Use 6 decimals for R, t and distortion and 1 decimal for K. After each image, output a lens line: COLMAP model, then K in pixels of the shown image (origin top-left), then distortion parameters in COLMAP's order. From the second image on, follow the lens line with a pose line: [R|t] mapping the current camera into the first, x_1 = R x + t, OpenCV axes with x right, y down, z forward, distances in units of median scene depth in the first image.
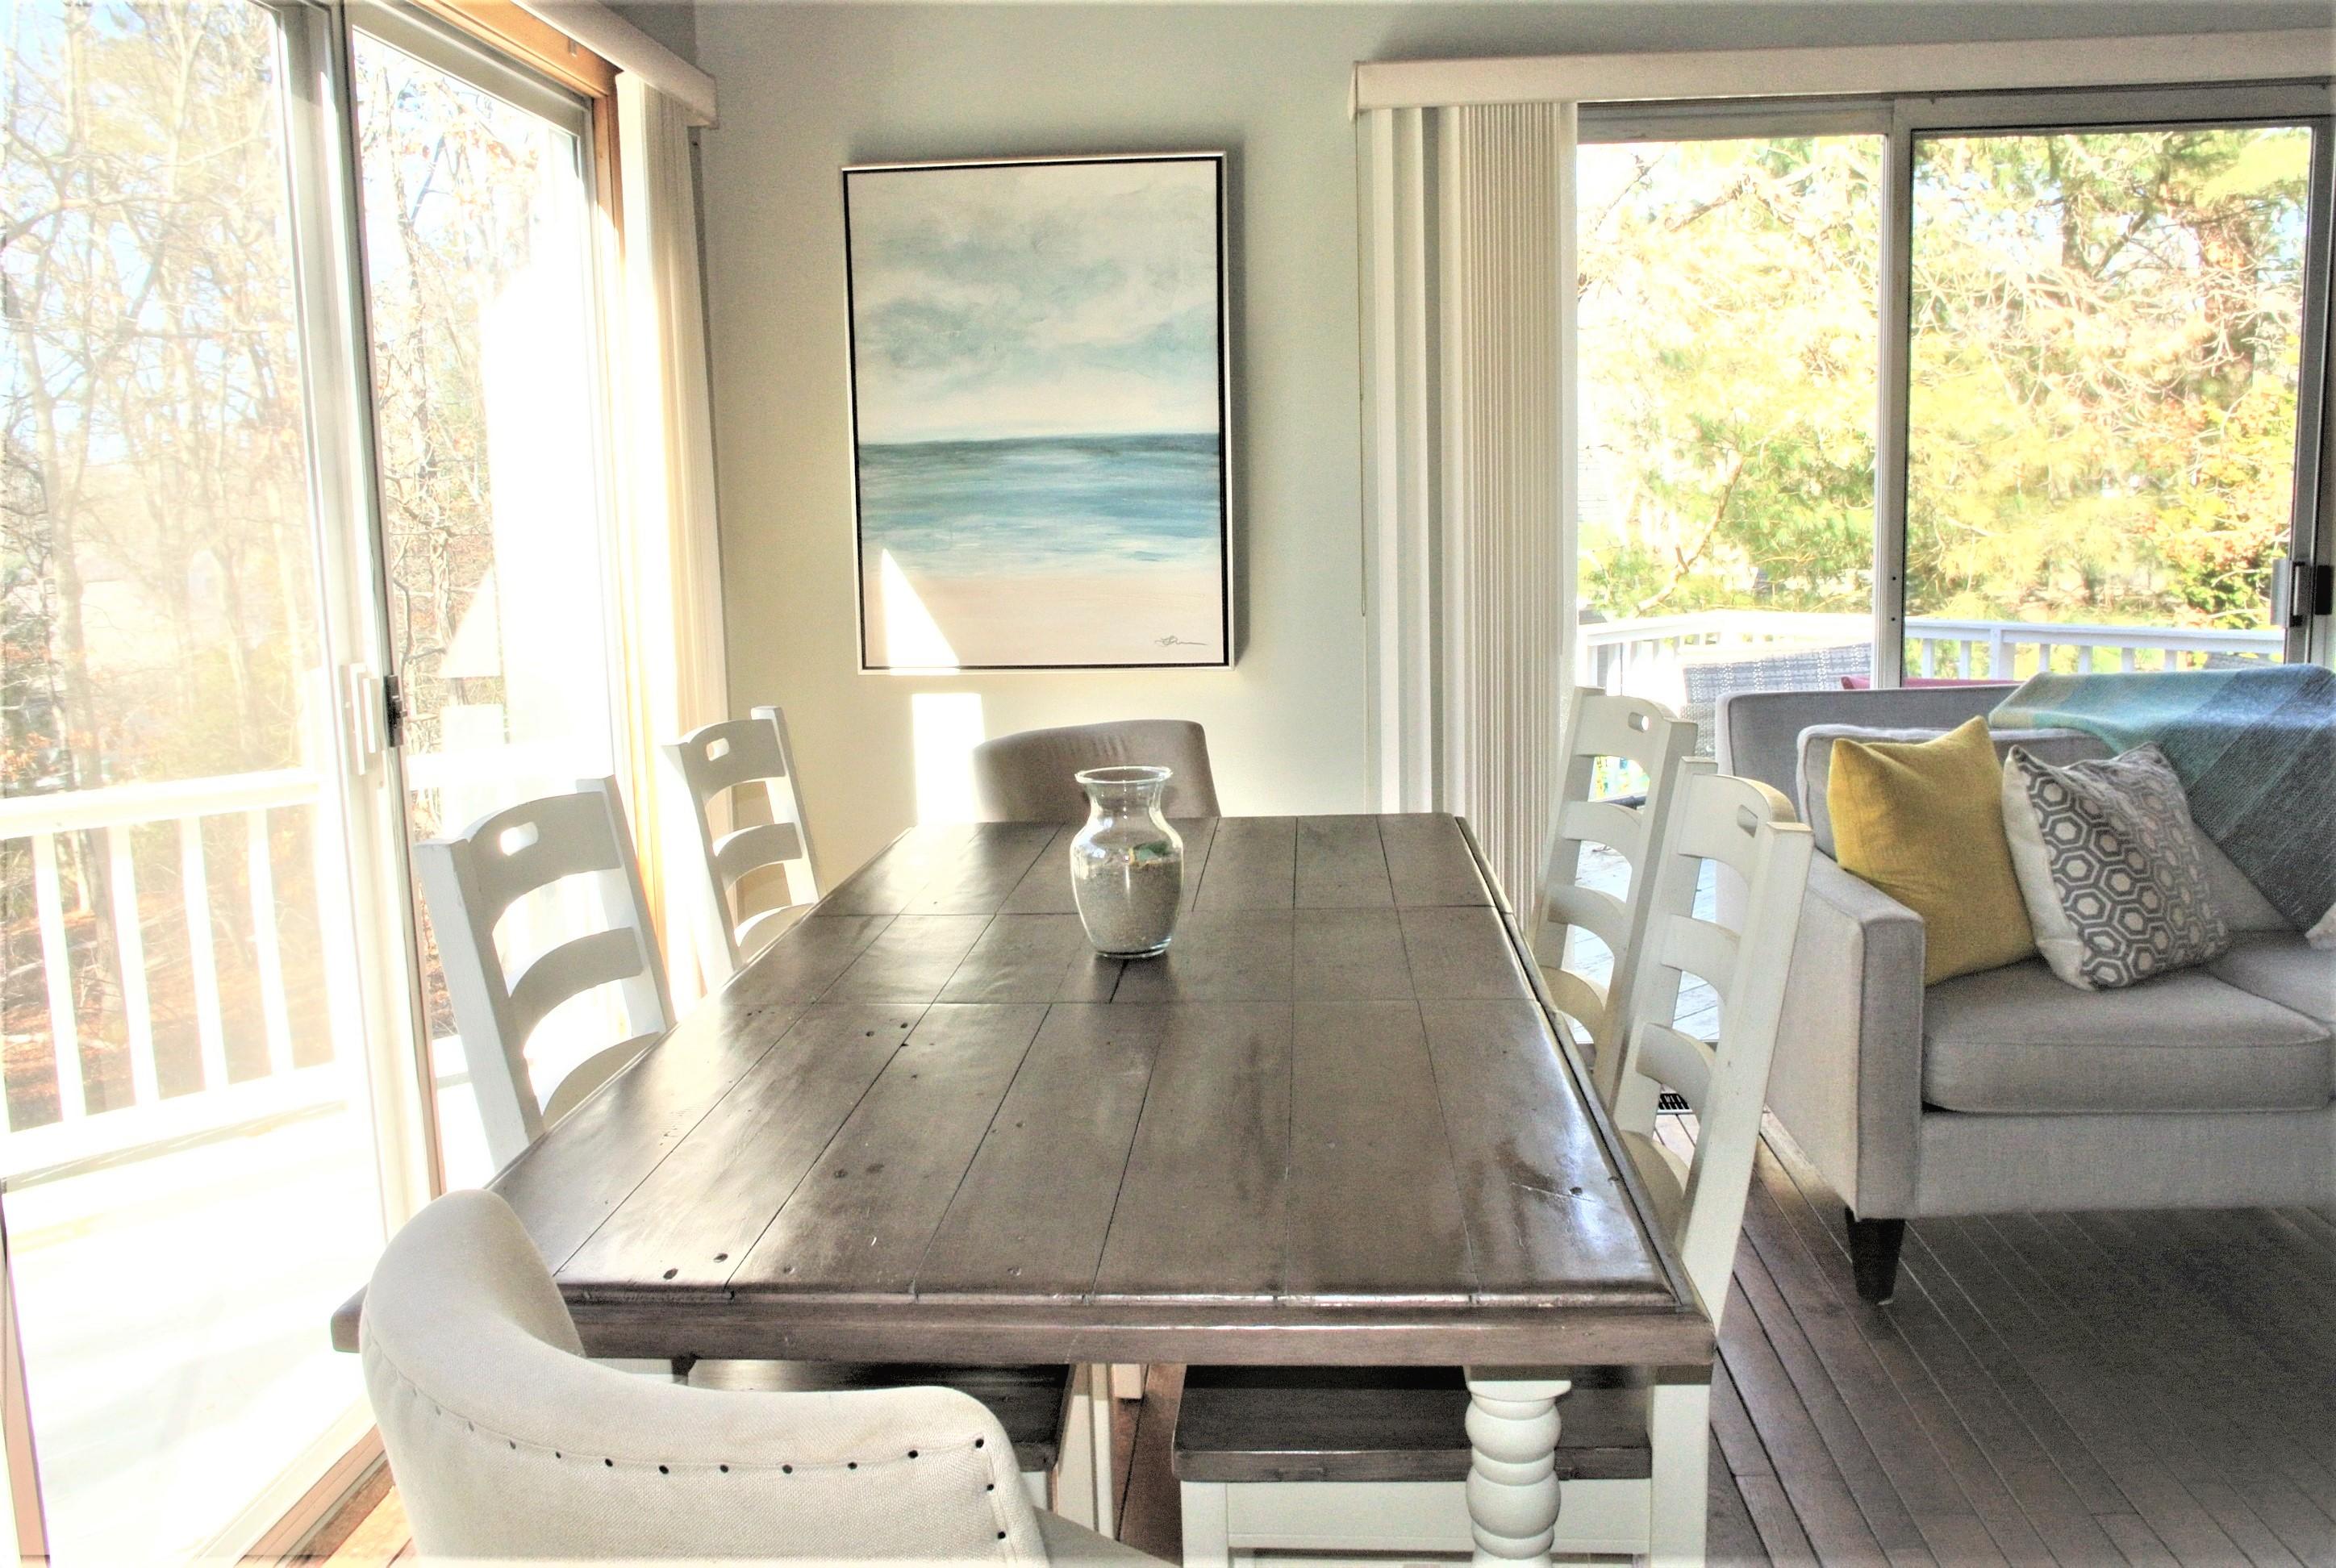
lens RADIAL K [[1832.9, 0, 1171.8], [0, 1832.9, 772.8], [0, 0, 1]] dist [-0.083011, 0.061479]
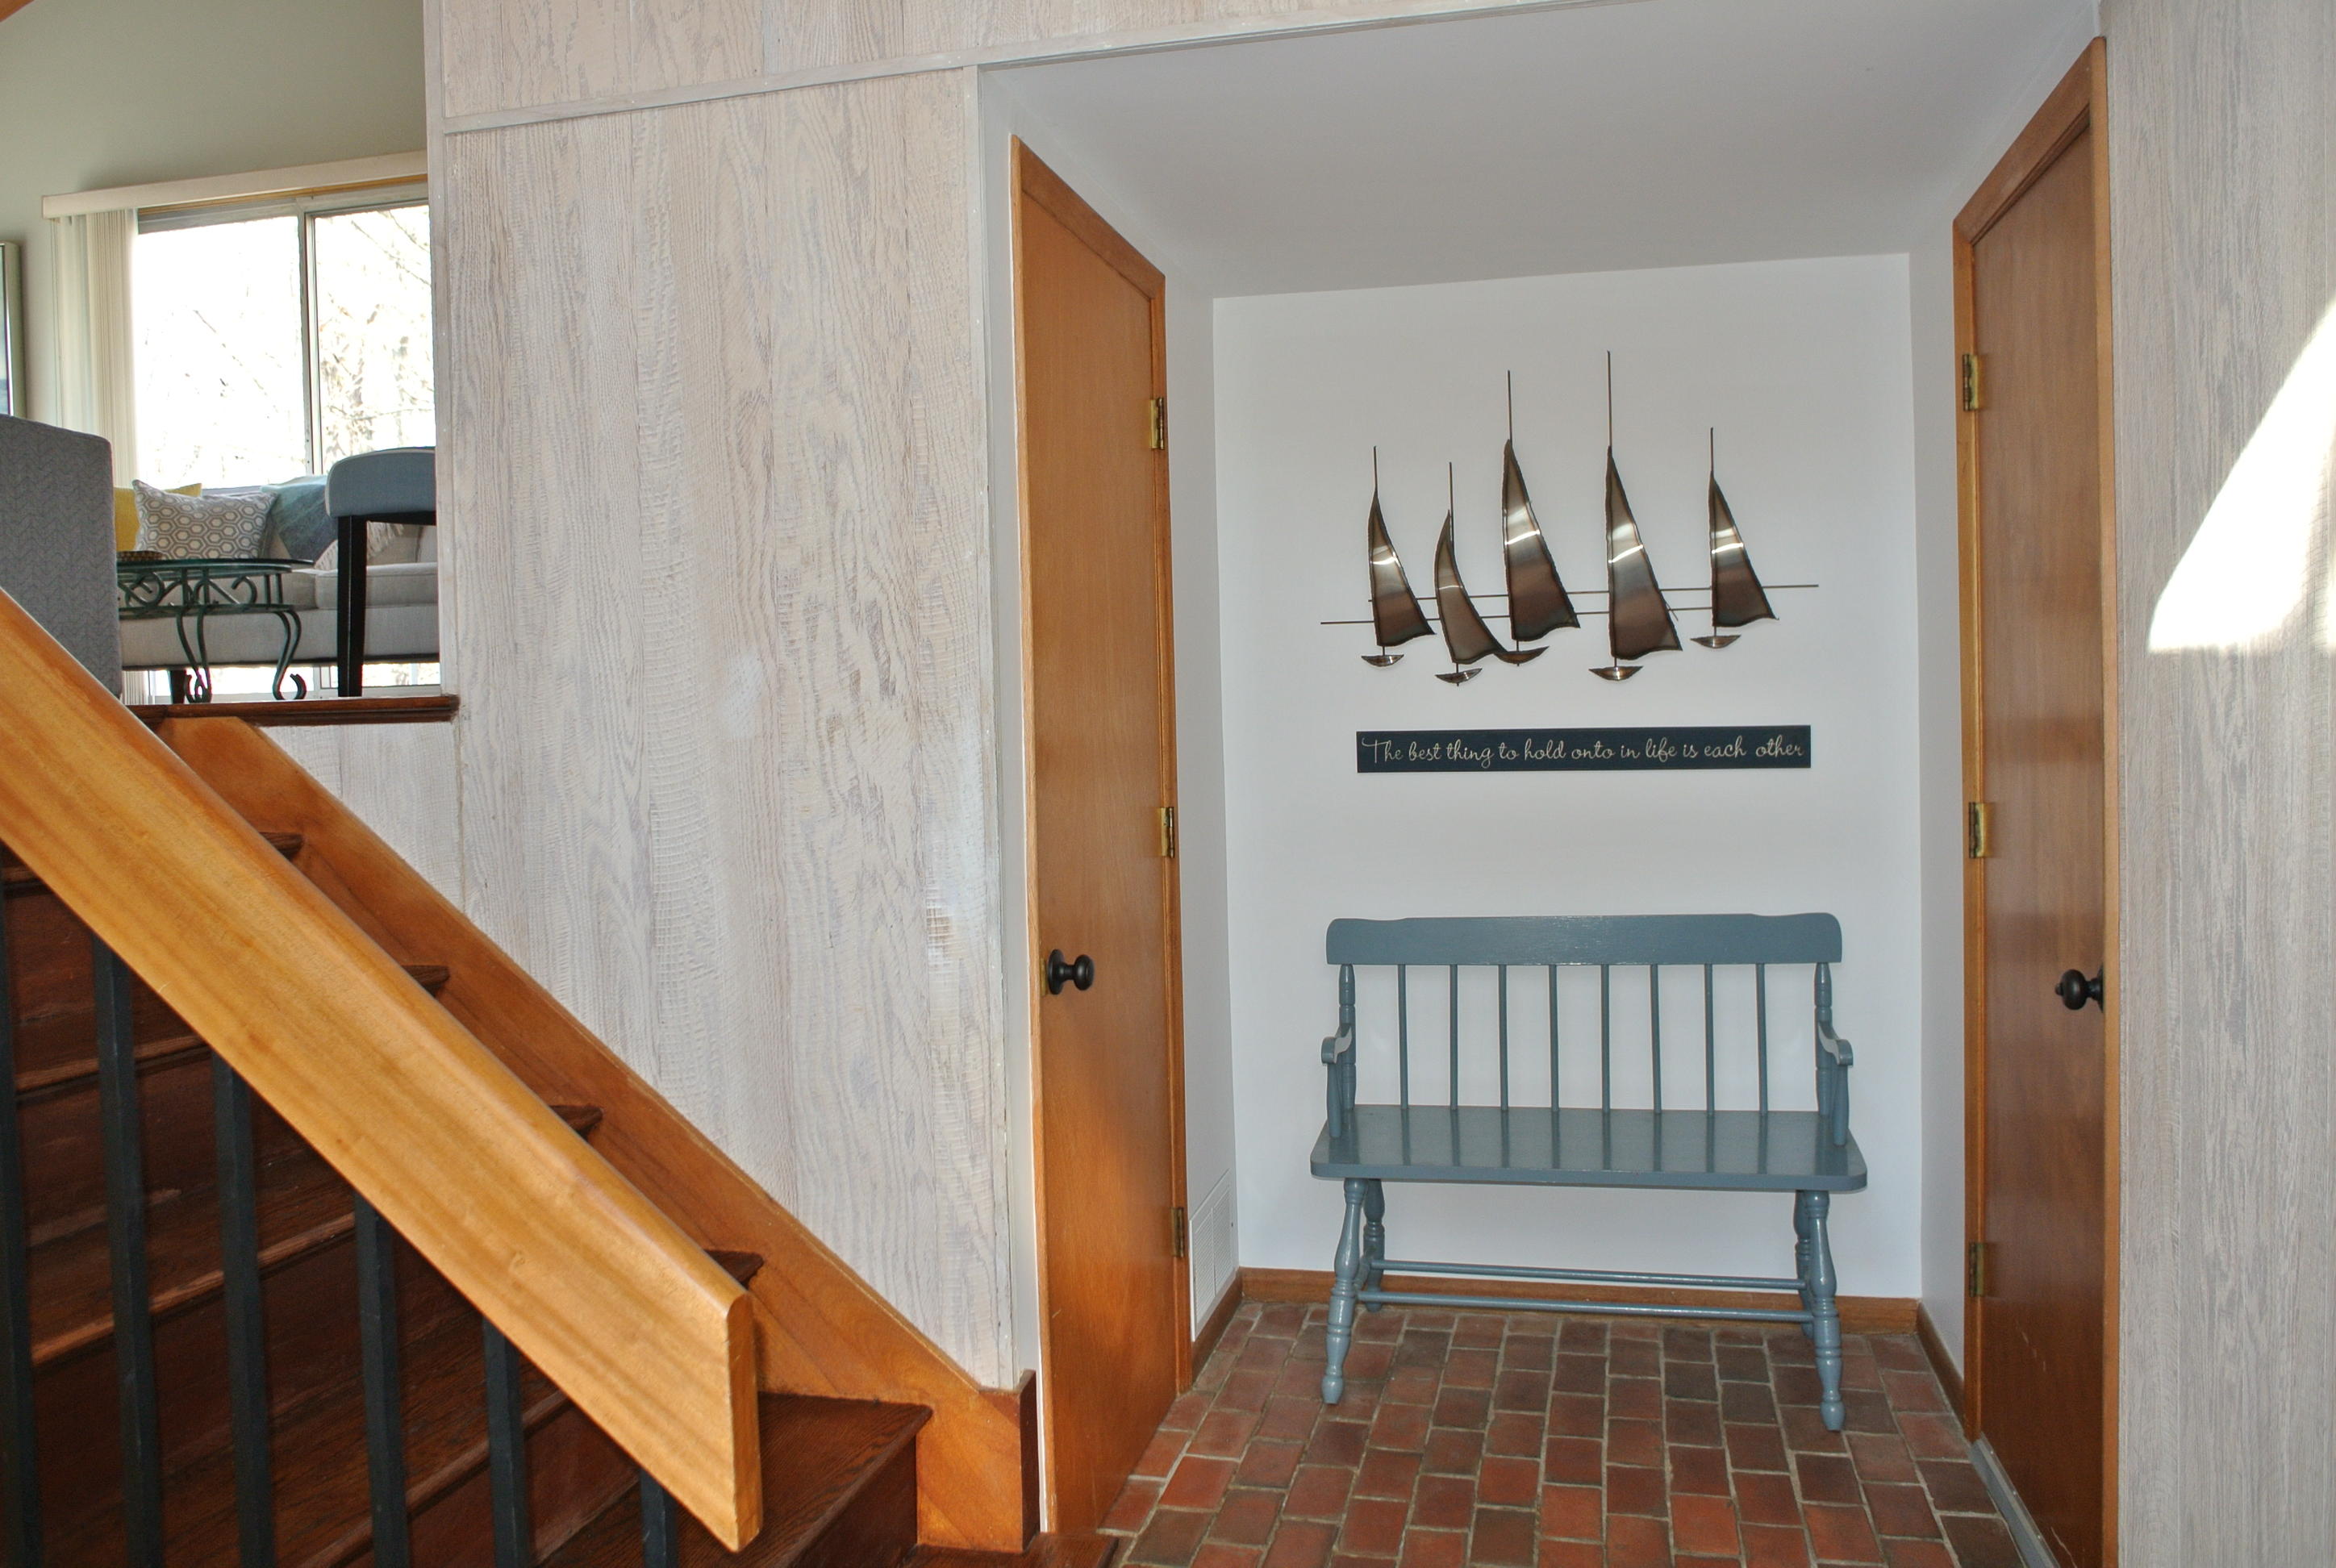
lens RADIAL K [[1832.9, 0, 1162.4], [0, 1832.9, 782.6], [0, 0, 1]] dist [-0.083011, 0.061479]
pose [[0.986394, 0.011580, -0.163987, 1.616349], [-0.026425, 0.995714, -0.088634, 0.400653], [0.162258, 0.091762, 0.982472, -0.697941]]
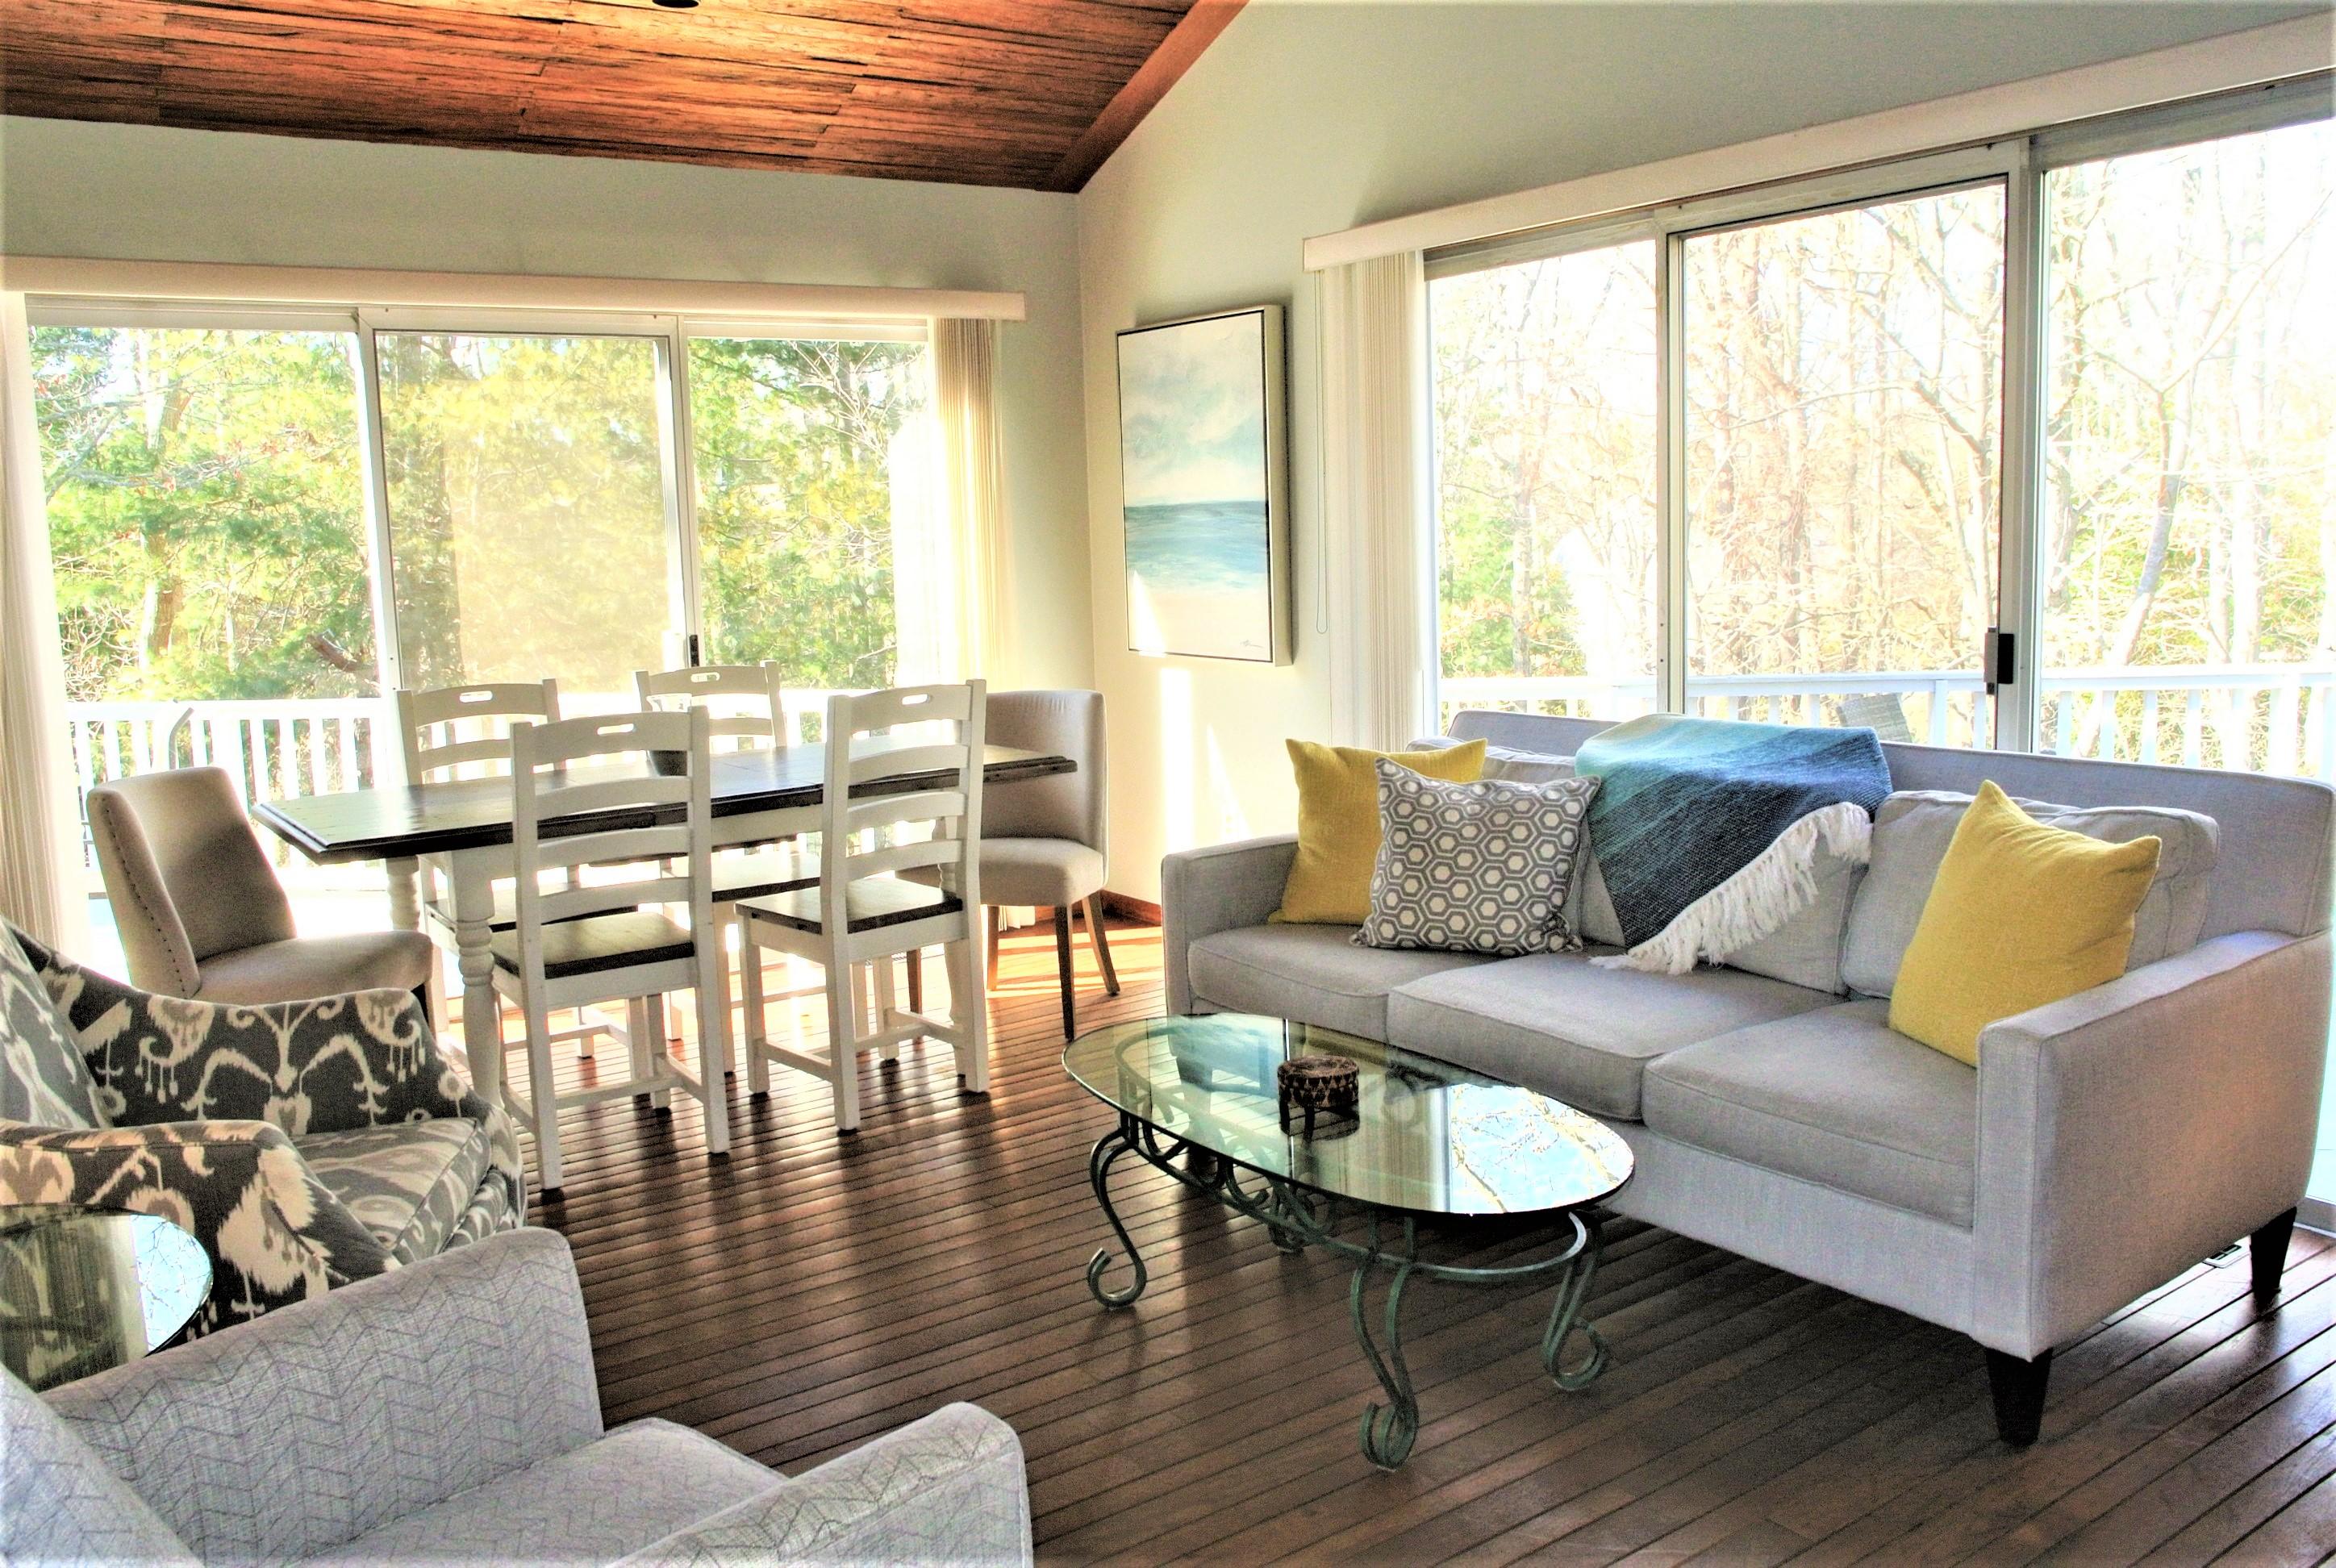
lens RADIAL K [[1832.9, 0, 1161.7], [0, 1832.9, 769.4], [0, 0, 1]] dist [-0.083011, 0.061479]
pose [[0.633394, 0.110335, -0.765923, 1.094970], [-0.097505, 0.993274, 0.062452, -0.057785], [0.767662, 0.035125, 0.639892, 0.025564]]
